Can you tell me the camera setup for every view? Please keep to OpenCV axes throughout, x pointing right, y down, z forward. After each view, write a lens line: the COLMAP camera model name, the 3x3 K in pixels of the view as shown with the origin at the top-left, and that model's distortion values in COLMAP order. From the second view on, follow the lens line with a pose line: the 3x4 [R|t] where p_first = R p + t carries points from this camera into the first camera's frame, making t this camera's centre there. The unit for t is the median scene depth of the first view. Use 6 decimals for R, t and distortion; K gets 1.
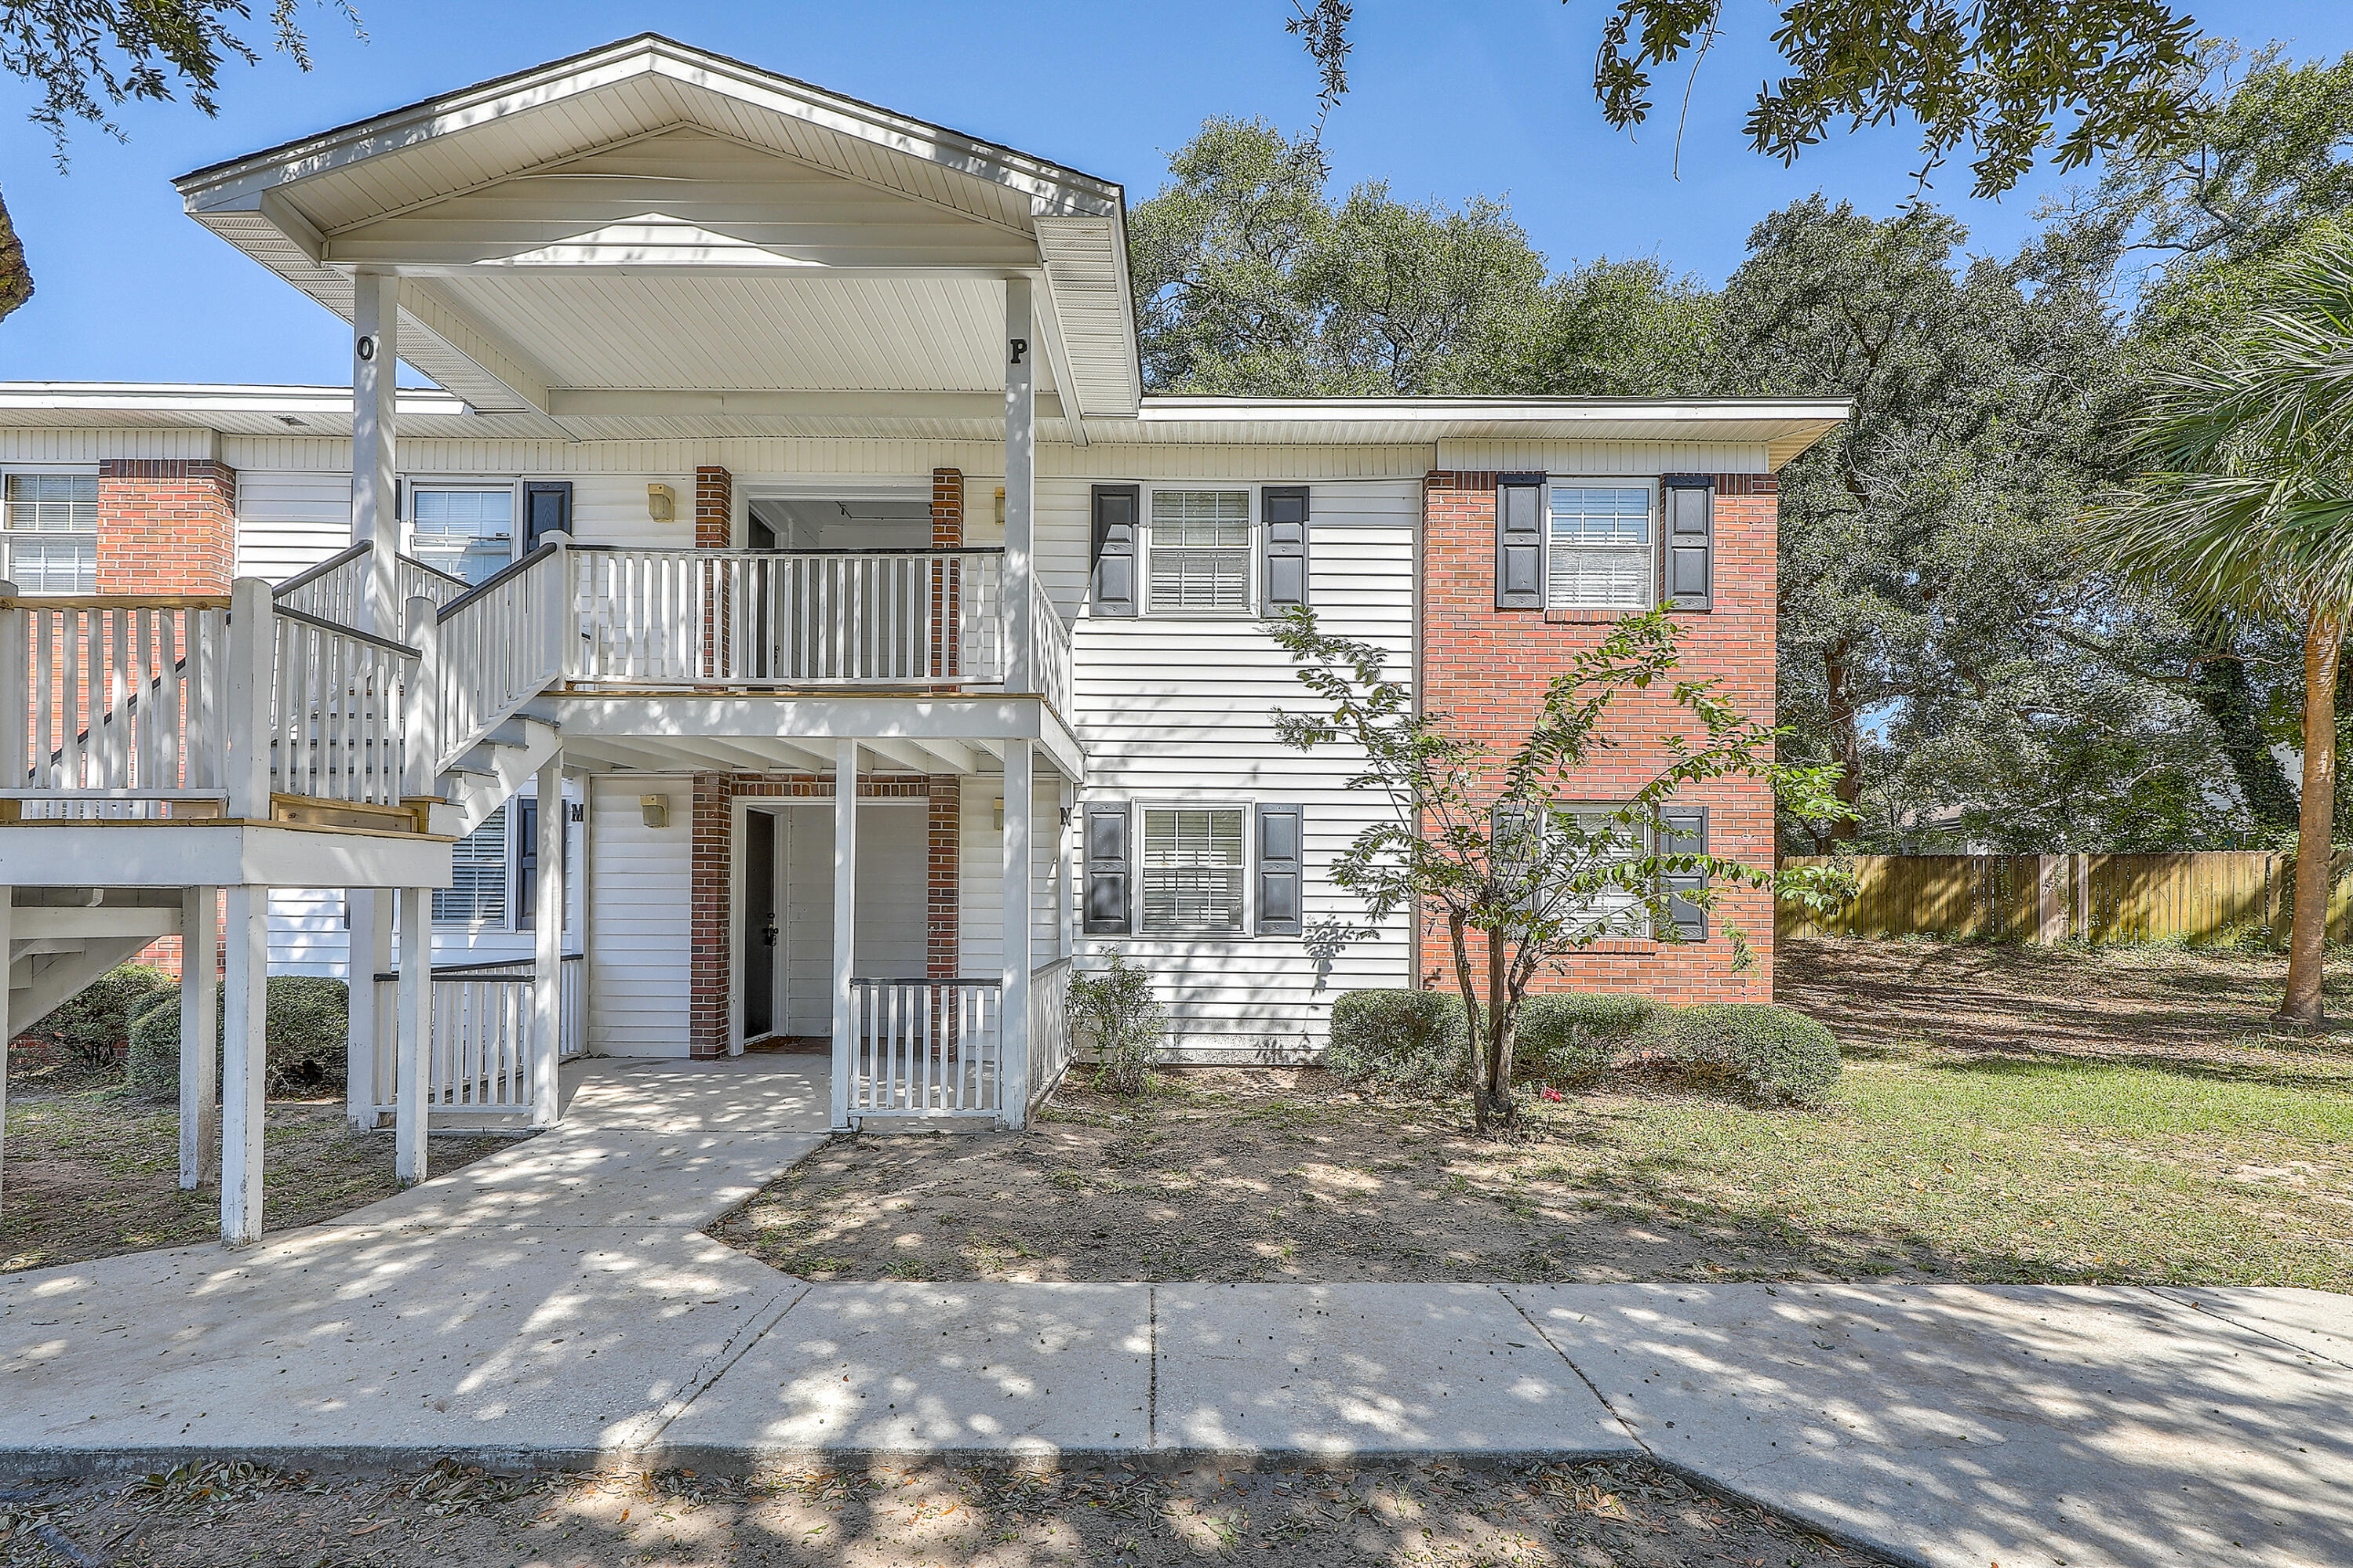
lens RADIAL K [[1077.6, 0, 1184.0], [0, 1077.6, 930.3], [0, 0, 1]] dist [0.000926, 0.000758]
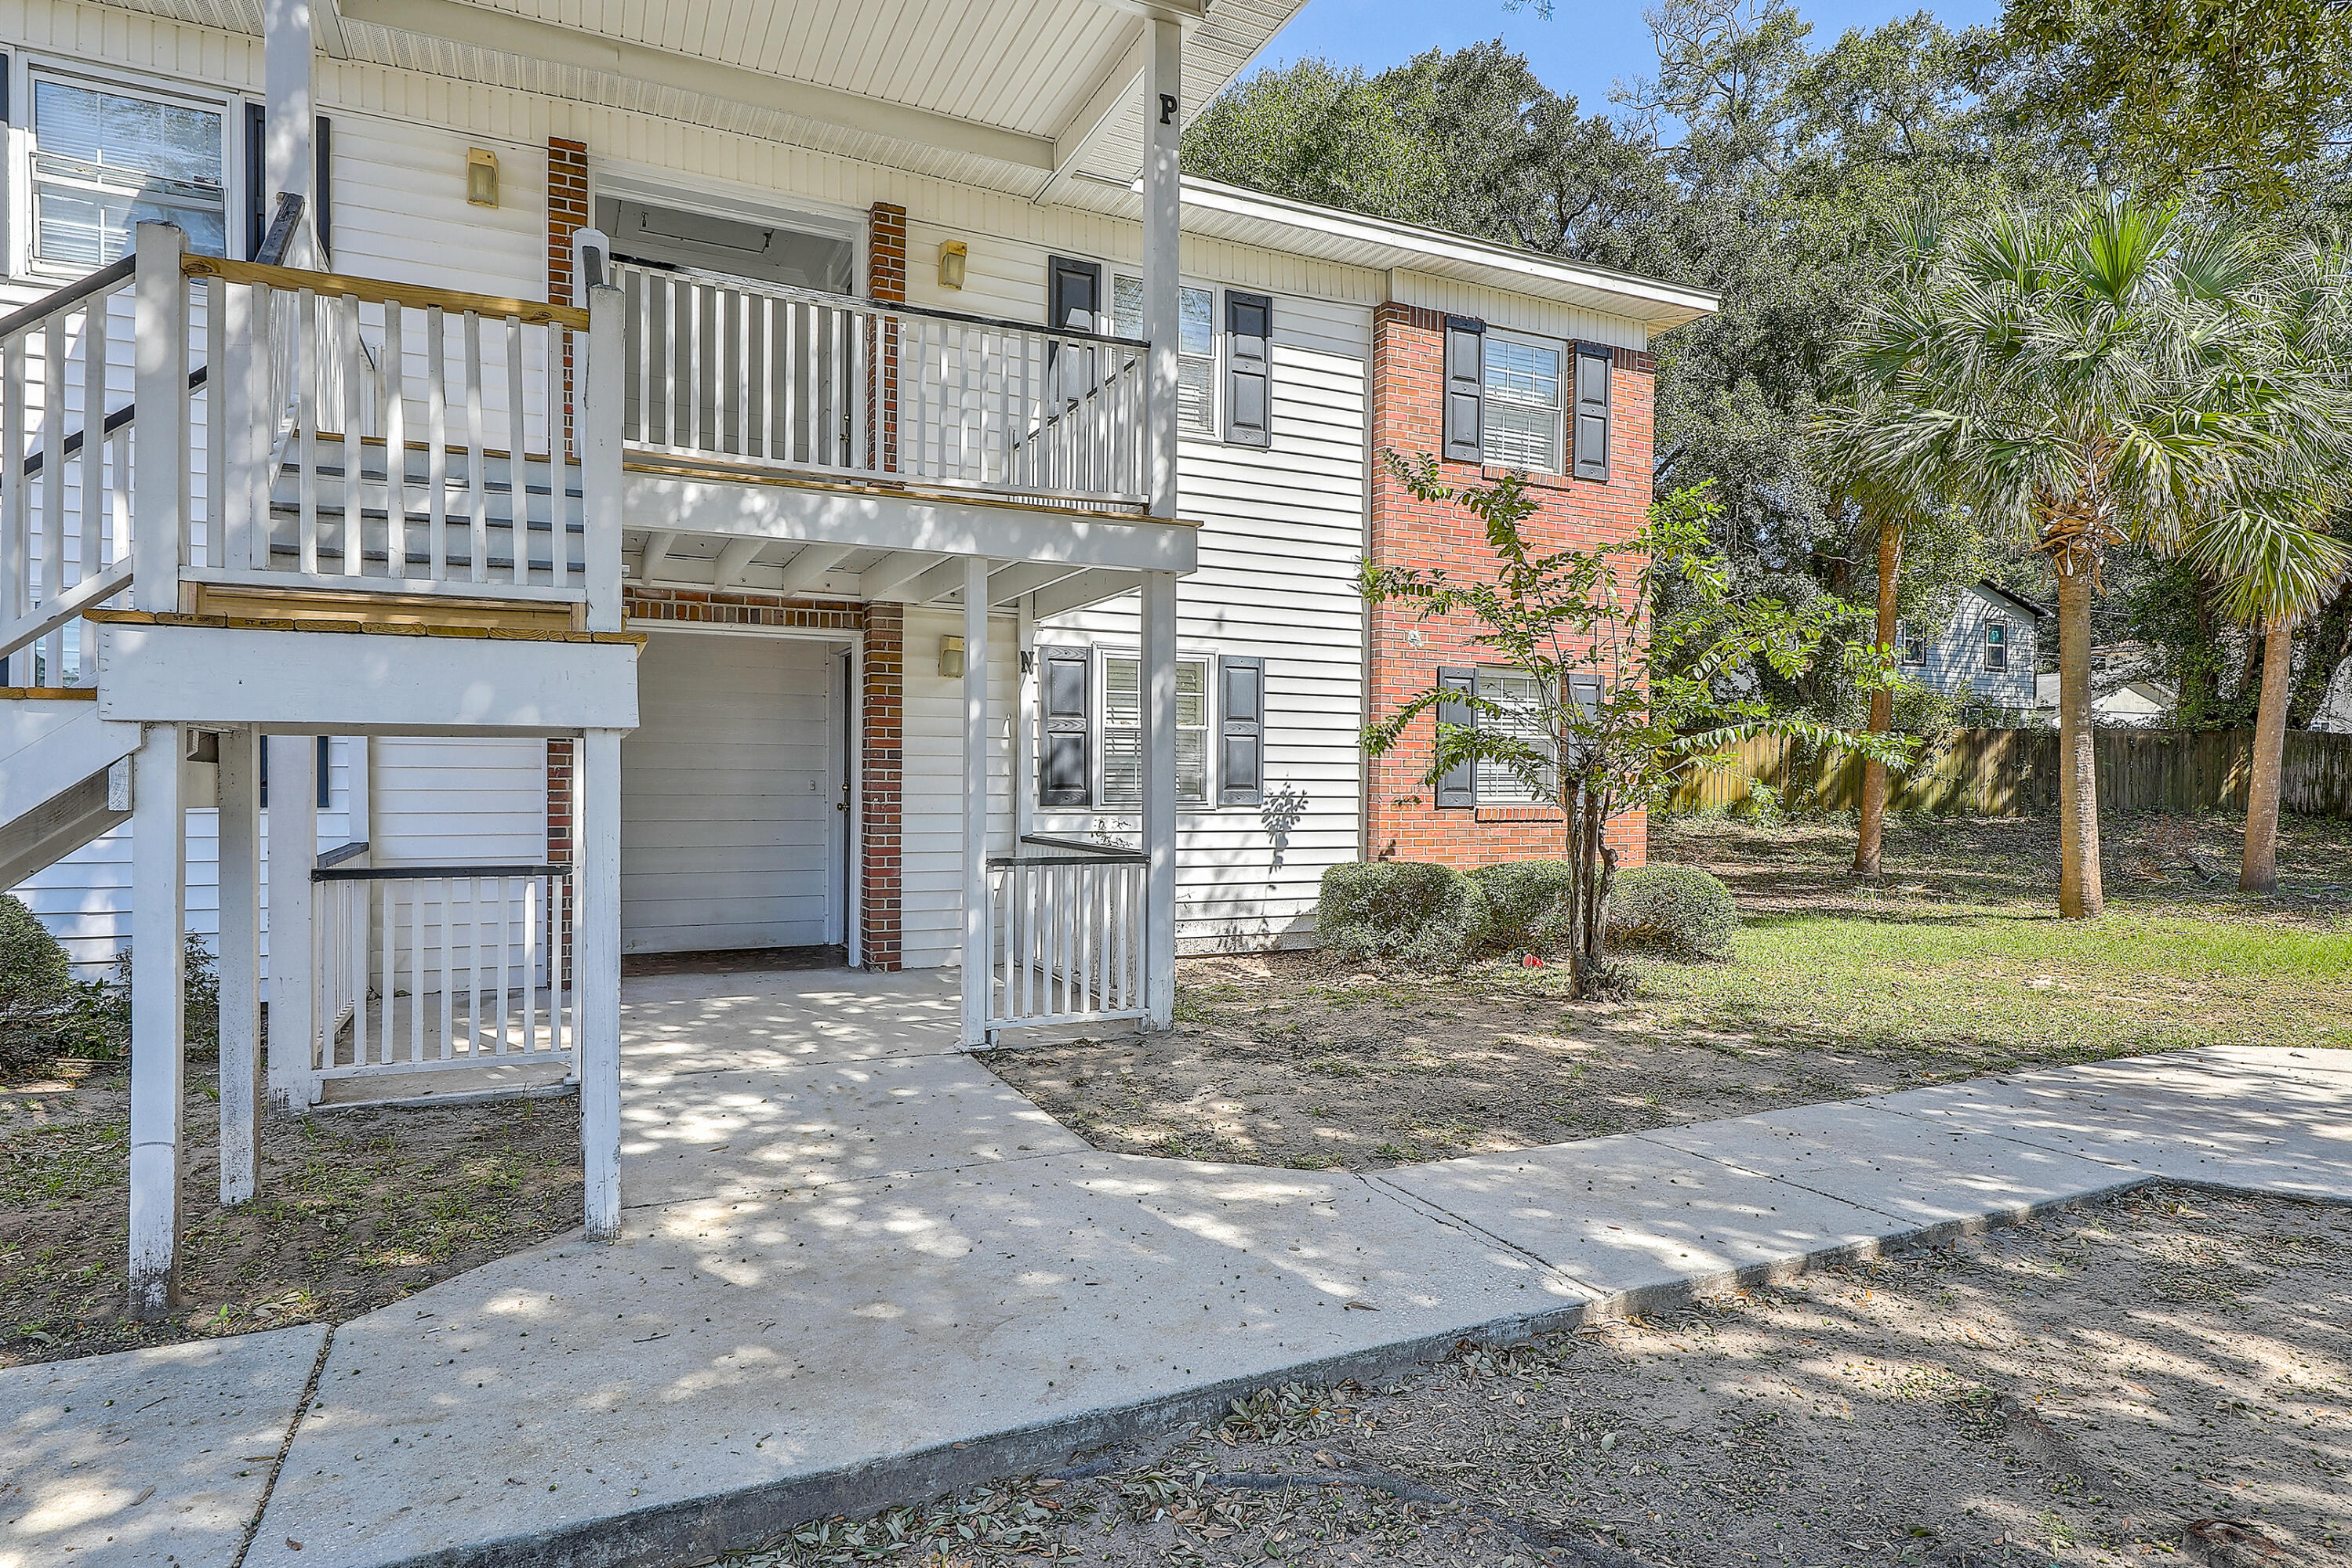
lens RADIAL K [[1381.0, 0, 1167.3], [0, 1381.0, 853.9], [0, 0, 1]] dist [0.007710, 0.000146]
pose [[0.893652, -0.024857, 0.448072, -0.484648], [0.012050, 0.999434, 0.031411, 0.007596], [-0.448599, -0.022672, 0.893446, 0.014944]]
